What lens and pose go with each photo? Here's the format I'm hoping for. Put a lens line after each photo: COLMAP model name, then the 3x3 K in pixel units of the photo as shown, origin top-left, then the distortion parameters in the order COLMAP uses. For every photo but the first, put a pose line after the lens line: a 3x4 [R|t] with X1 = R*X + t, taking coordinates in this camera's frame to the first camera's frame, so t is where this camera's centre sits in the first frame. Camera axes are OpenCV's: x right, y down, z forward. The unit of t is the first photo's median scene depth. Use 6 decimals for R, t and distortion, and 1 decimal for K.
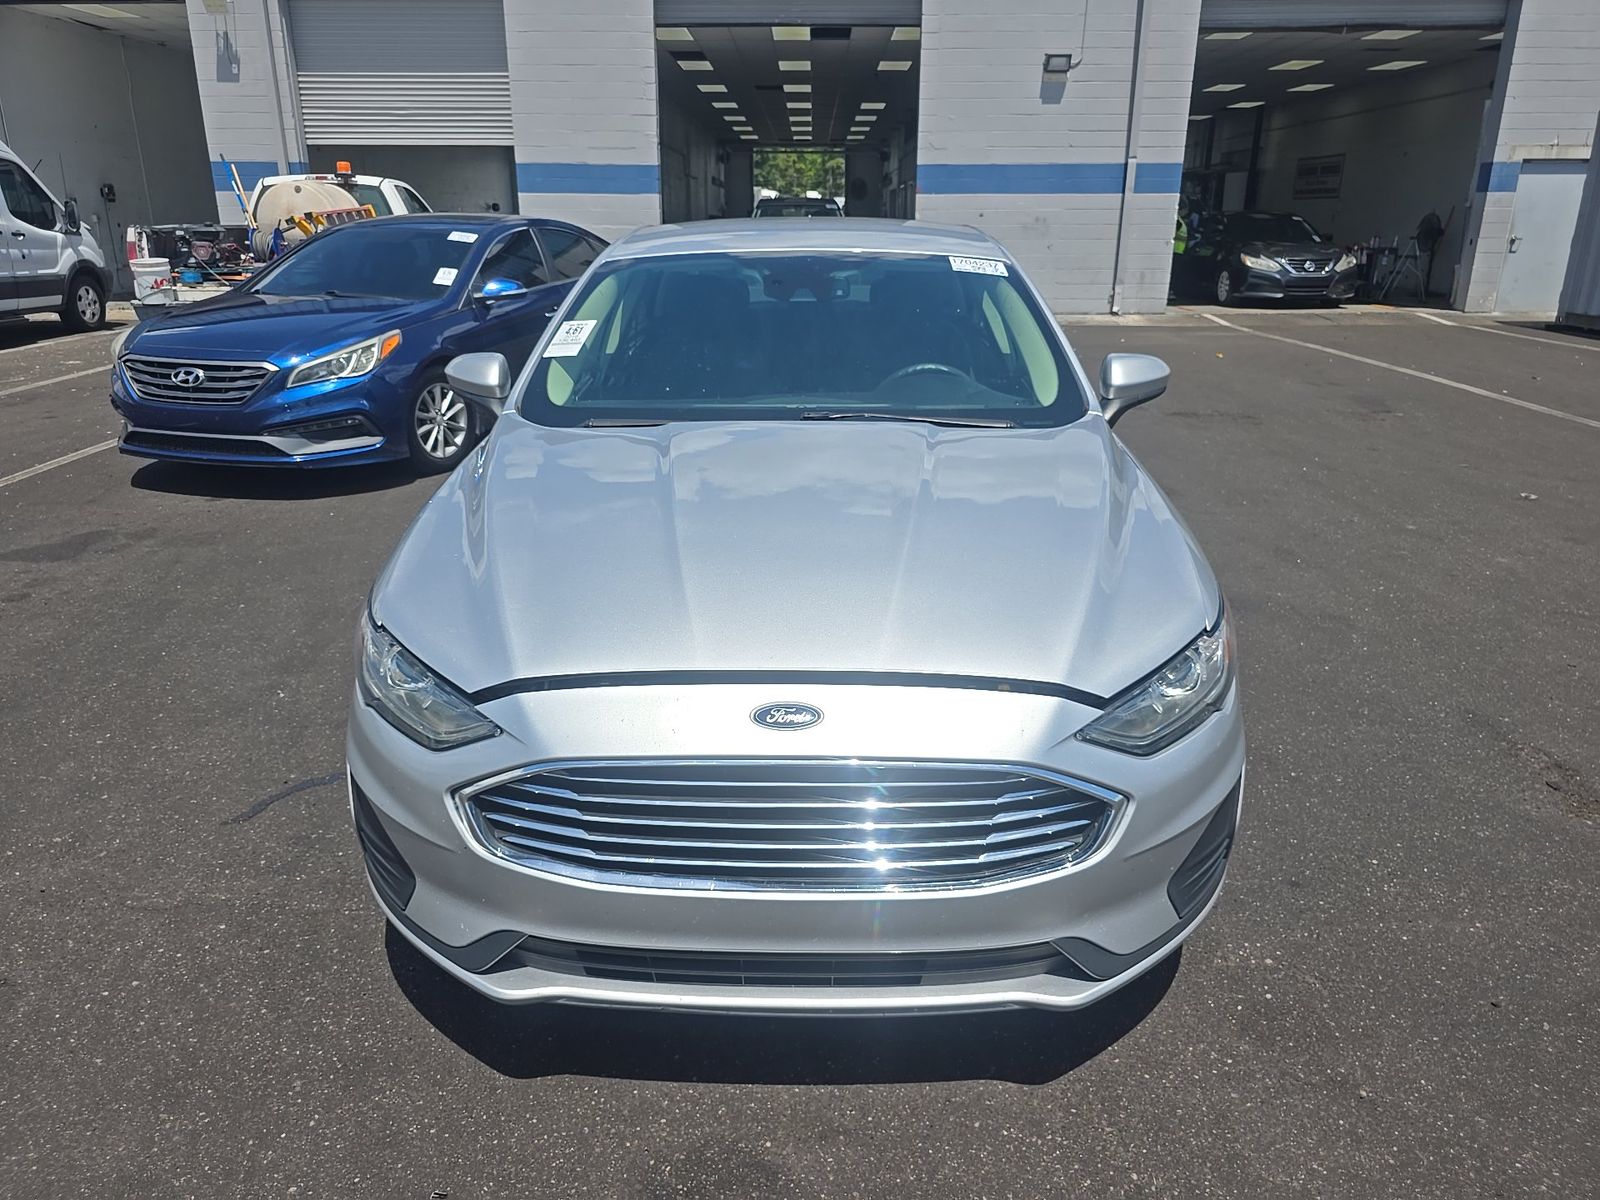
lens RADIAL K [[1056.1, 0, 800.0], [0, 1056.1, 600.0], [0, 0, 1]] dist [0.035964, -0.031982]
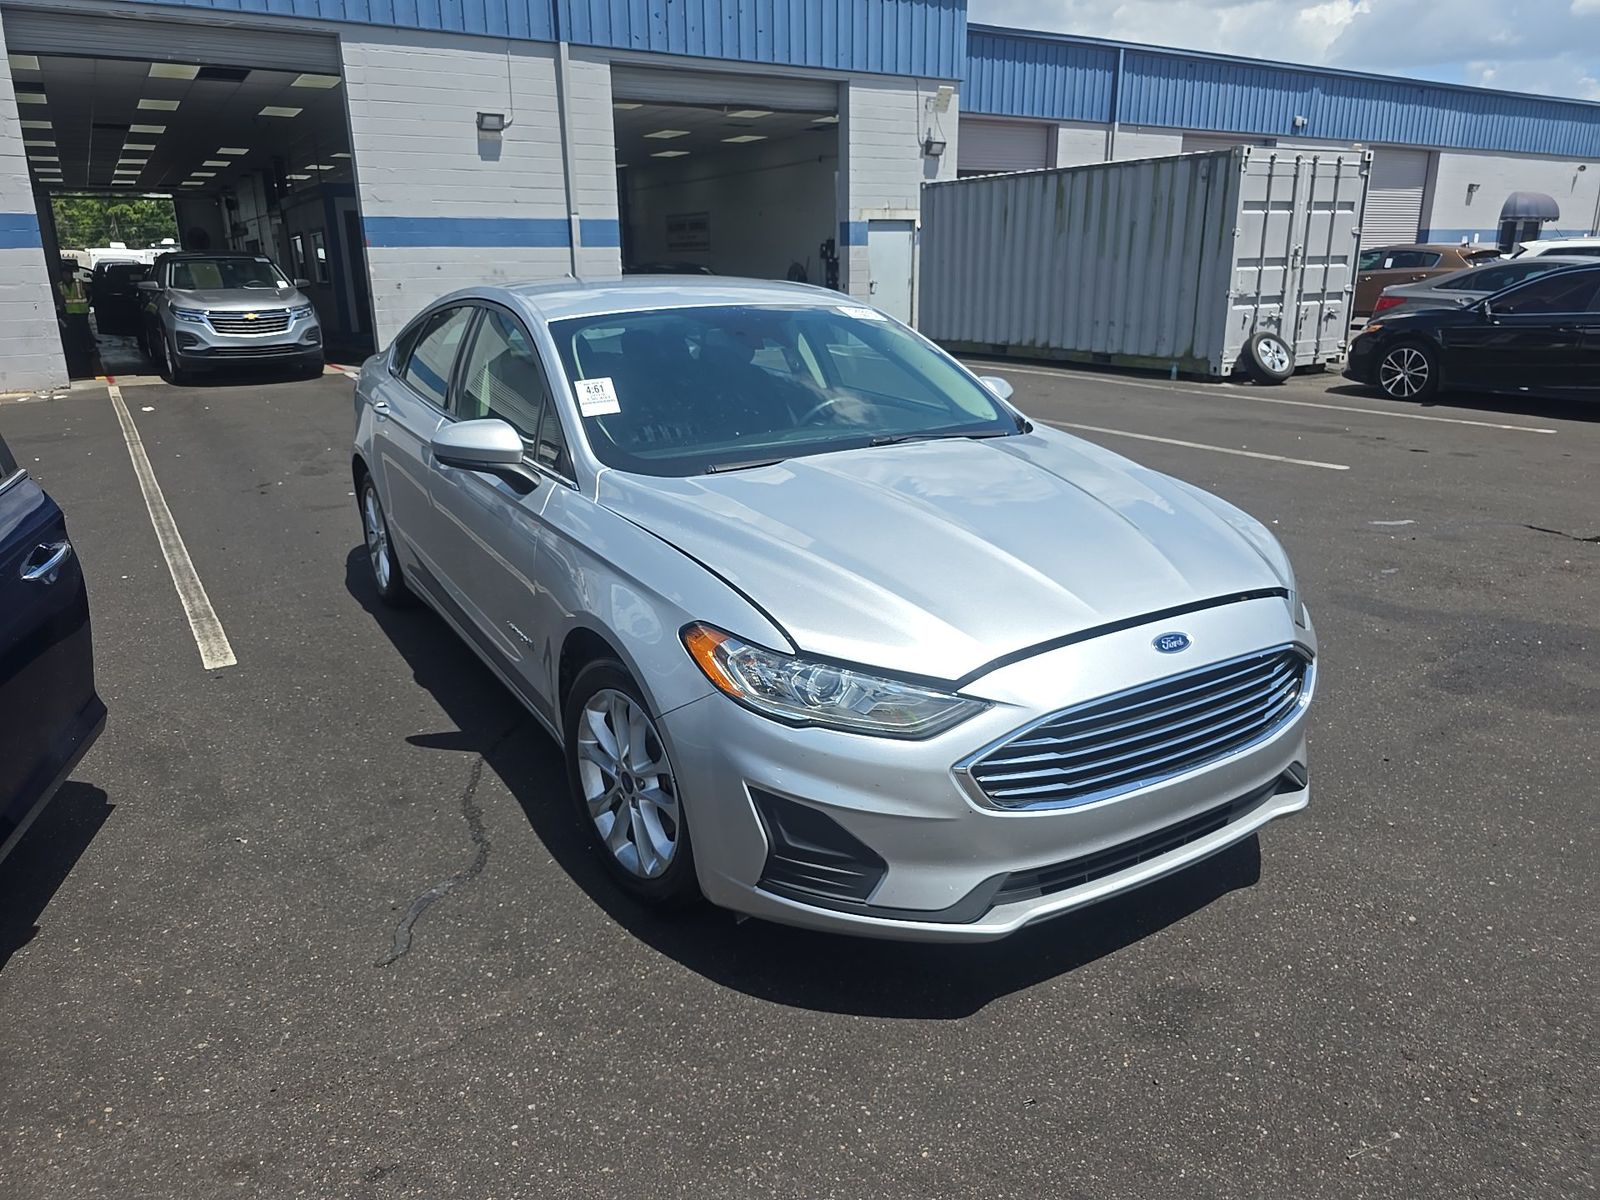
lens RADIAL K [[1056.1, 0, 800.0], [0, 1056.1, 600.0], [0, 0, 1]] dist [0.035964, -0.031982]
pose [[0.847643, -0.172286, 0.501816, -0.099494], [0.193531, 0.981044, 0.009914, -0.004404], [-0.494012, 0.088714, 0.864918, 0.005663]]
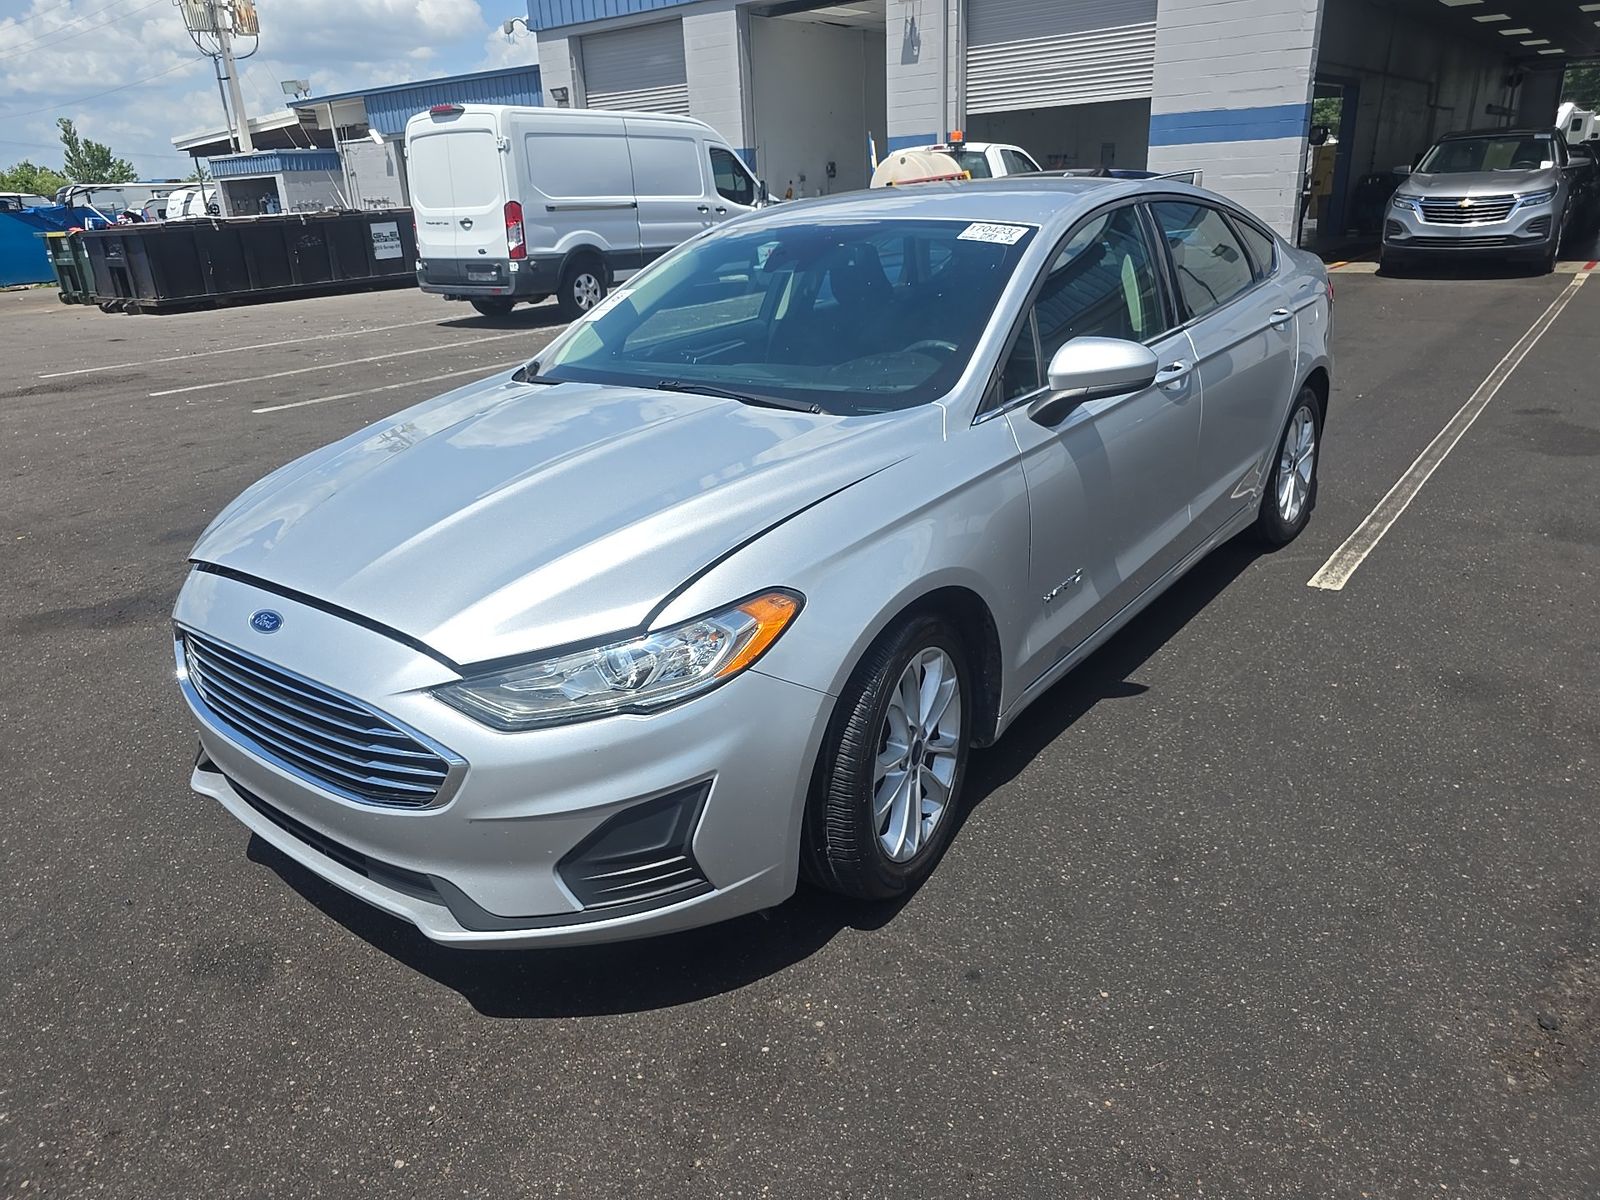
lens RADIAL K [[1056.1, 0, 800.0], [0, 1056.1, 600.0], [0, 0, 1]] dist [0.035964, -0.031982]
pose [[0.802676, 0.179131, -0.568879, 0.109537], [-0.157538, 0.983633, 0.087448, -0.011082], [0.575233, 0.019427, 0.817759, 0.031495]]
